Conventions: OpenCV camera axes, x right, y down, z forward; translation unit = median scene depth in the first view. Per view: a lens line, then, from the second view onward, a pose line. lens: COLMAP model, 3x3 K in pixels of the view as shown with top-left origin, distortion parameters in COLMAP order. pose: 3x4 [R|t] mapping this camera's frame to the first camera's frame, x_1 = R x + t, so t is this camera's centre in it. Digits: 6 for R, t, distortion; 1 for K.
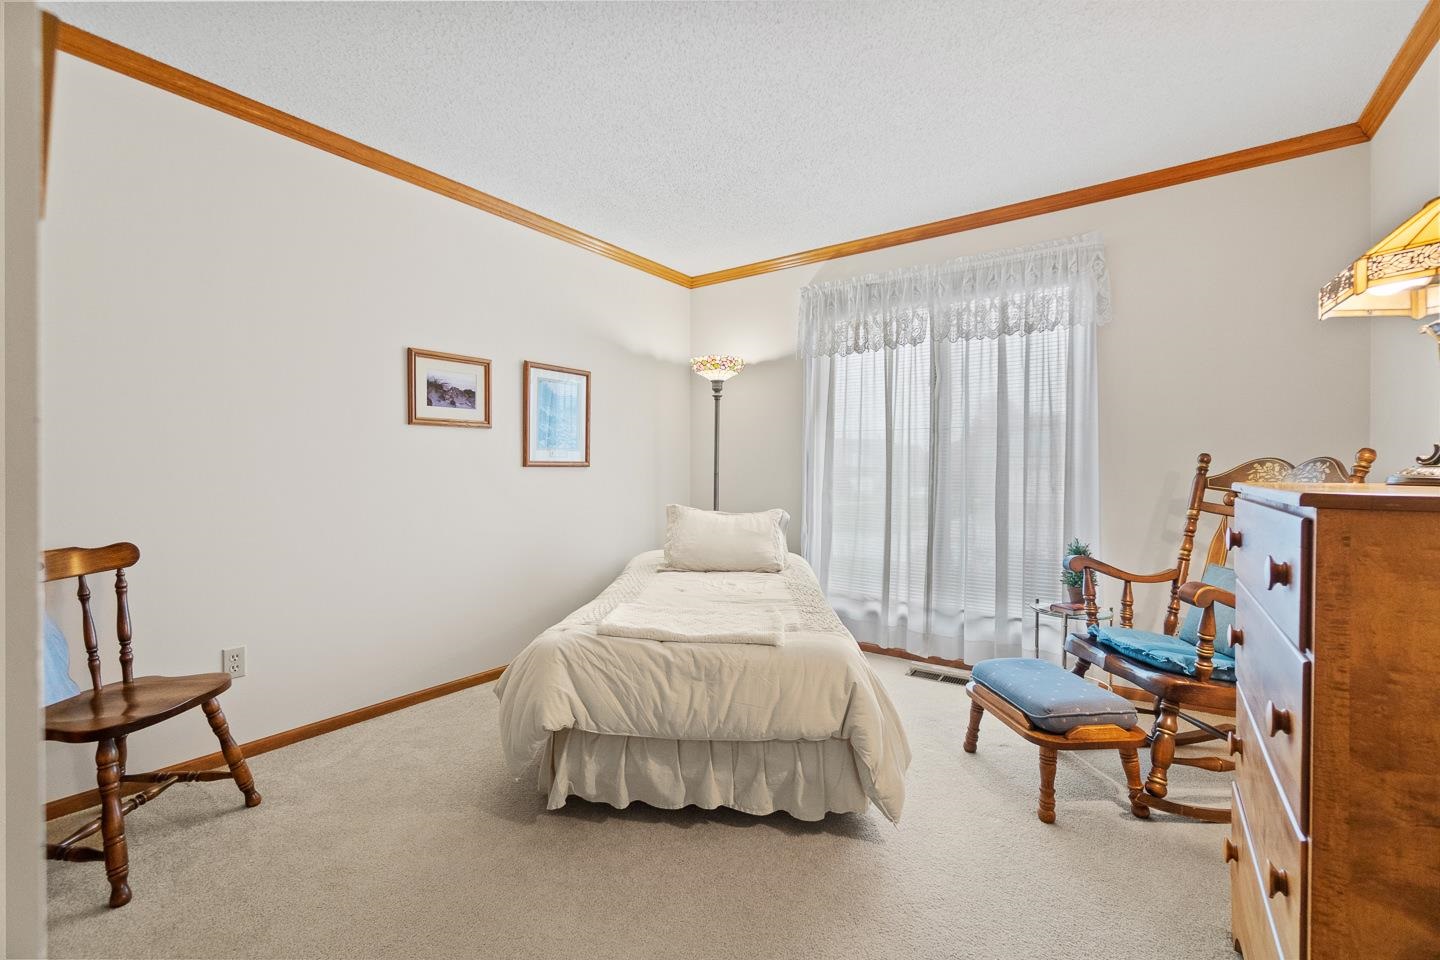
lens RADIAL K [[620.2, 0, 717.0], [0, 620.2, 474.4], [0, 0, 1]] dist [-0.000669, 0.000003]
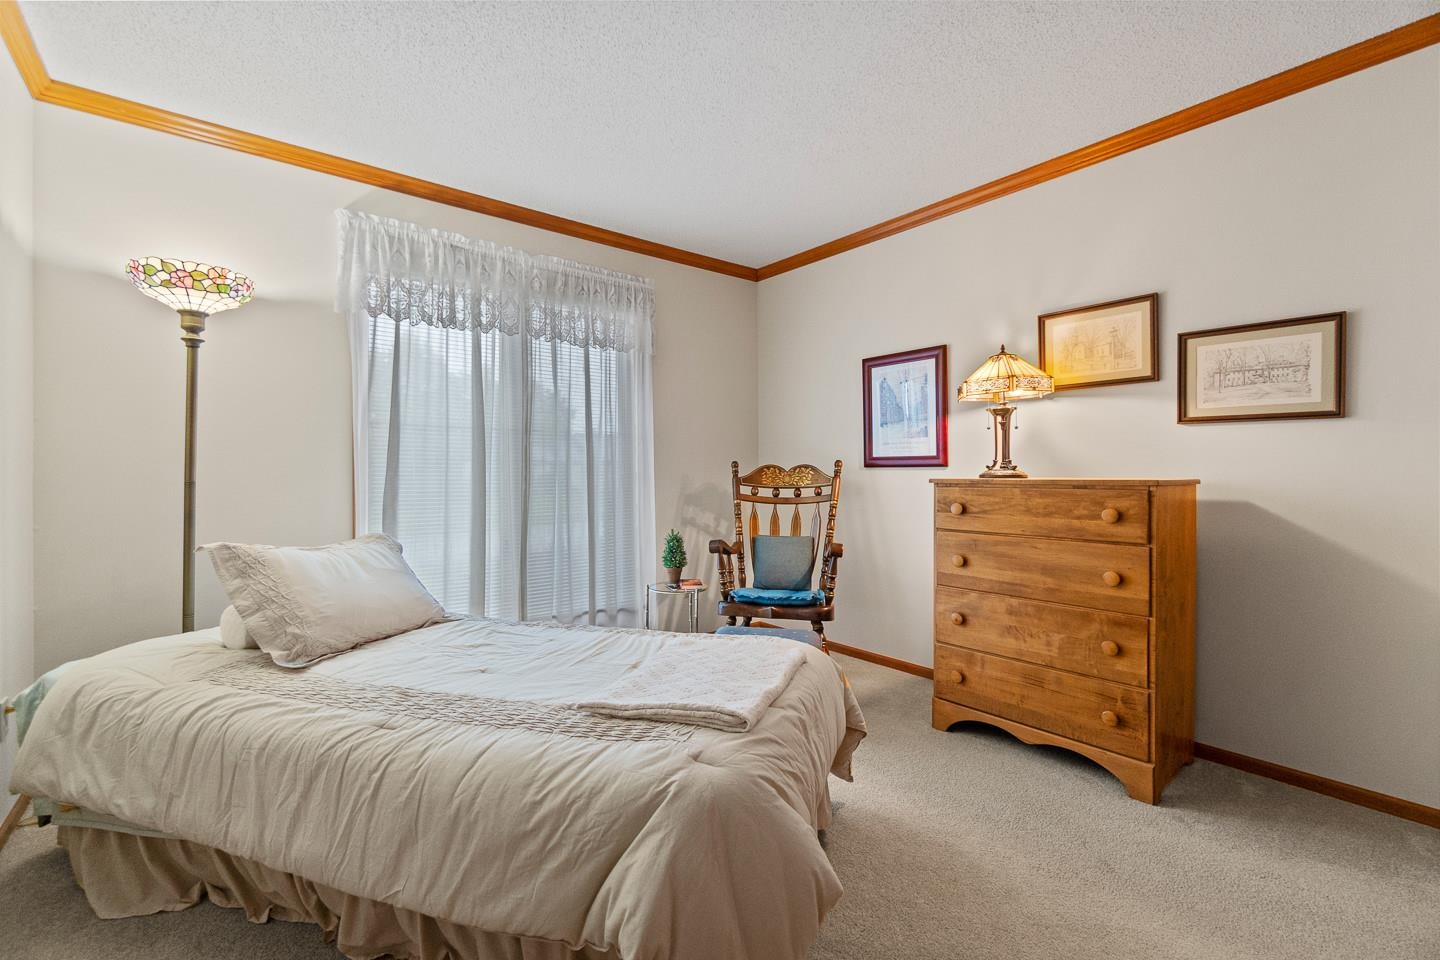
lens RADIAL K [[613.4, 0, 720.3], [0, 613.4, 464.2], [0, 0, 1]] dist [0.000884, 0.000164]
pose [[0.264871, 0.004474, 0.964273, -0.519211], [0.005173, 0.999968, -0.006060, -0.014772], [-0.964270, 0.006594, 0.264840, 0.533616]]
